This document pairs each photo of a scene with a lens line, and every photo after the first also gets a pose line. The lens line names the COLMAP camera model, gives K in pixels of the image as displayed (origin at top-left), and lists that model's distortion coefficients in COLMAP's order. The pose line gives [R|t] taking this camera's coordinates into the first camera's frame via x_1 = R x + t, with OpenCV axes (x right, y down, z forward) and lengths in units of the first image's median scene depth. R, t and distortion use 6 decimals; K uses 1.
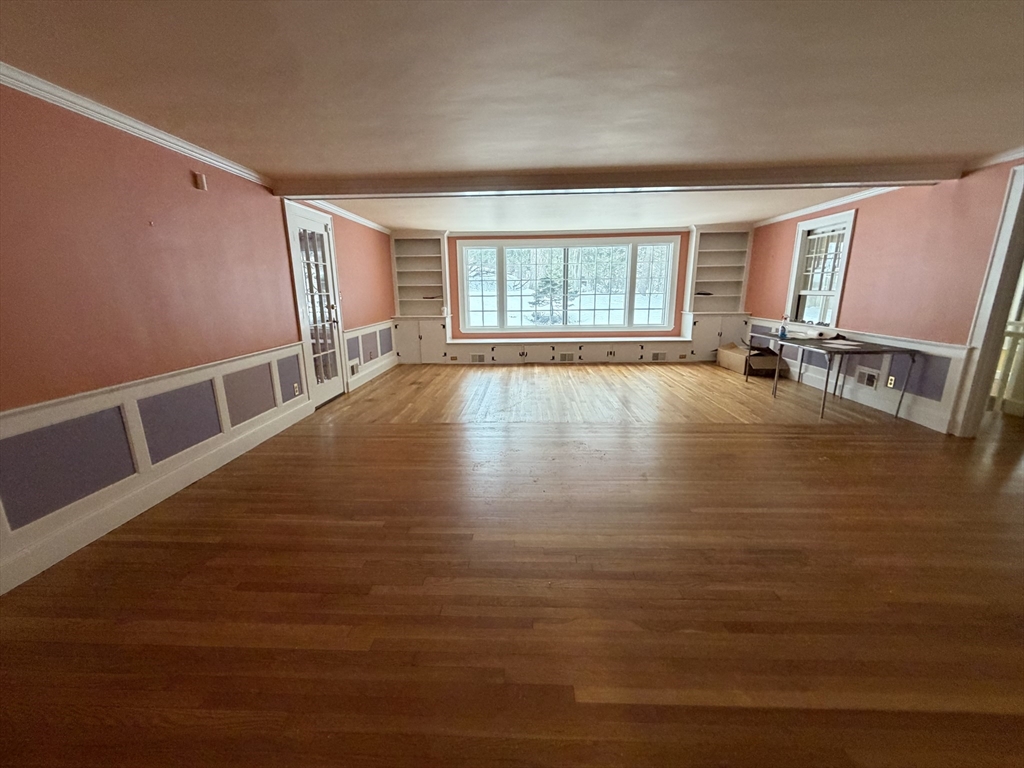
lens RADIAL K [[409.7, 0, 511.4], [0, 409.7, 386.0], [0, 0, 1]] dist [0.002182, -0.000582]
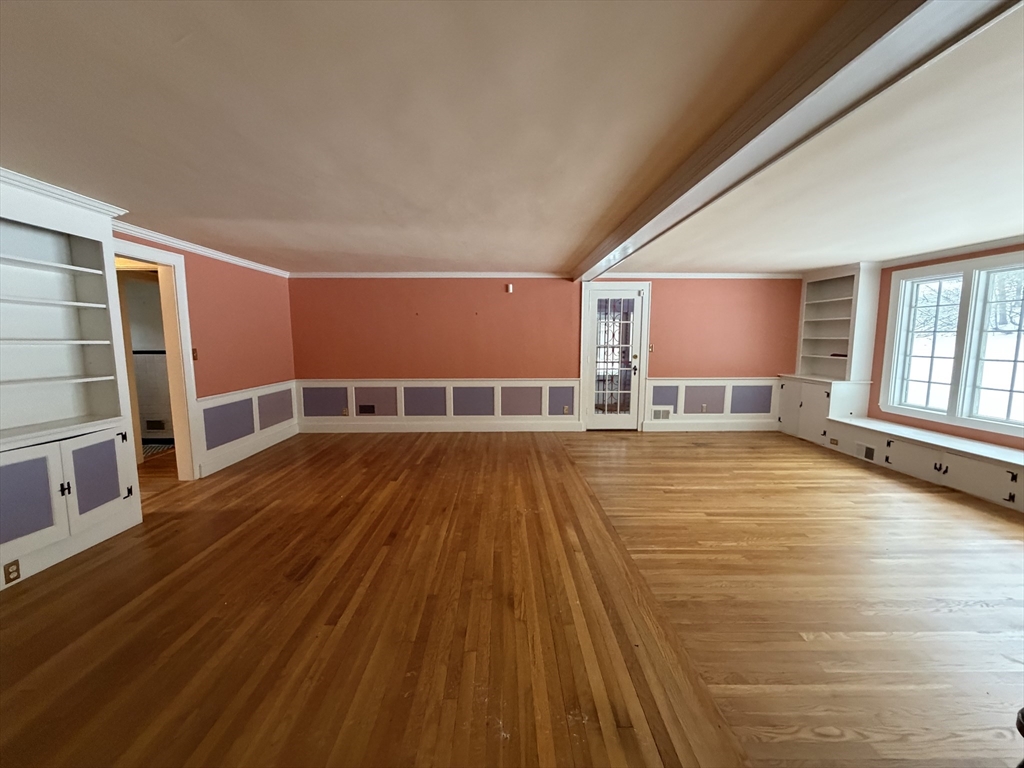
lens RADIAL K [[409.7, 0, 504.3], [0, 409.7, 381.3], [0, 0, 1]] dist [0.002182, -0.000582]
pose [[0.044860, 0.117363, -0.992075, 0.727901], [-0.231898, 0.967172, 0.103931, -0.155410], [0.971705, 0.225398, 0.070604, 0.548146]]
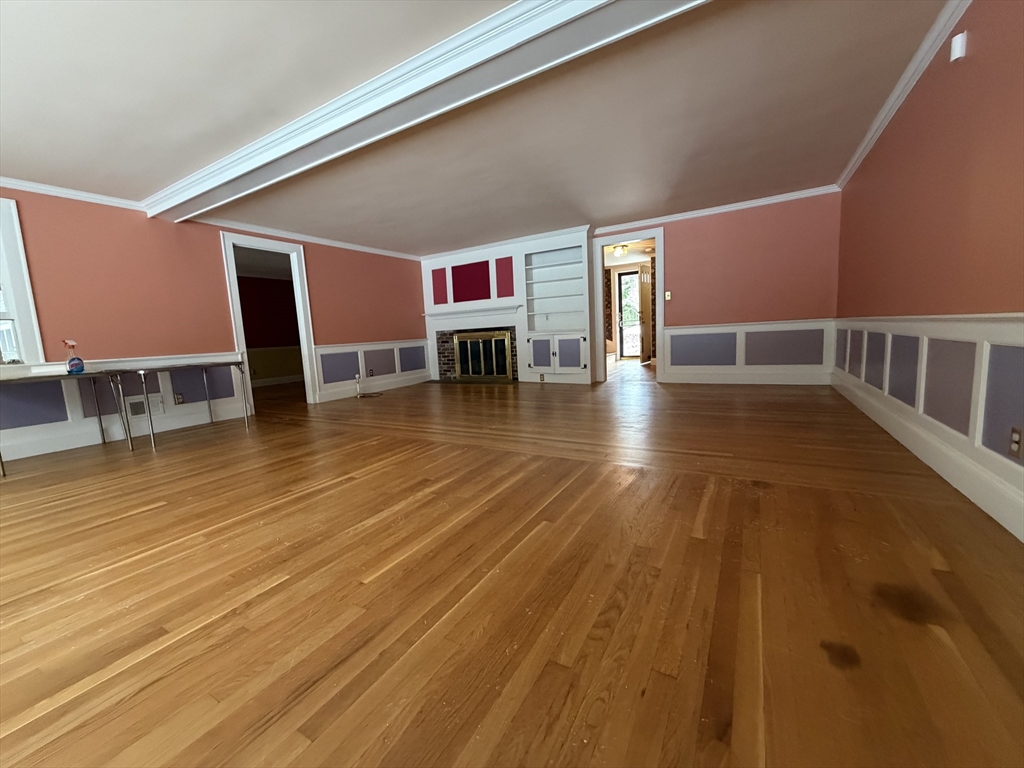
lens RADIAL K [[409.7, 0, 510.6], [0, 409.7, 385.0], [0, 0, 1]] dist [0.002182, -0.000582]
pose [[-0.873150, -0.001091, 0.487450, -0.264582], [0.175185, 0.932483, 0.315889, -0.188131], [-0.454883, 0.361212, -0.814007, 1.216297]]
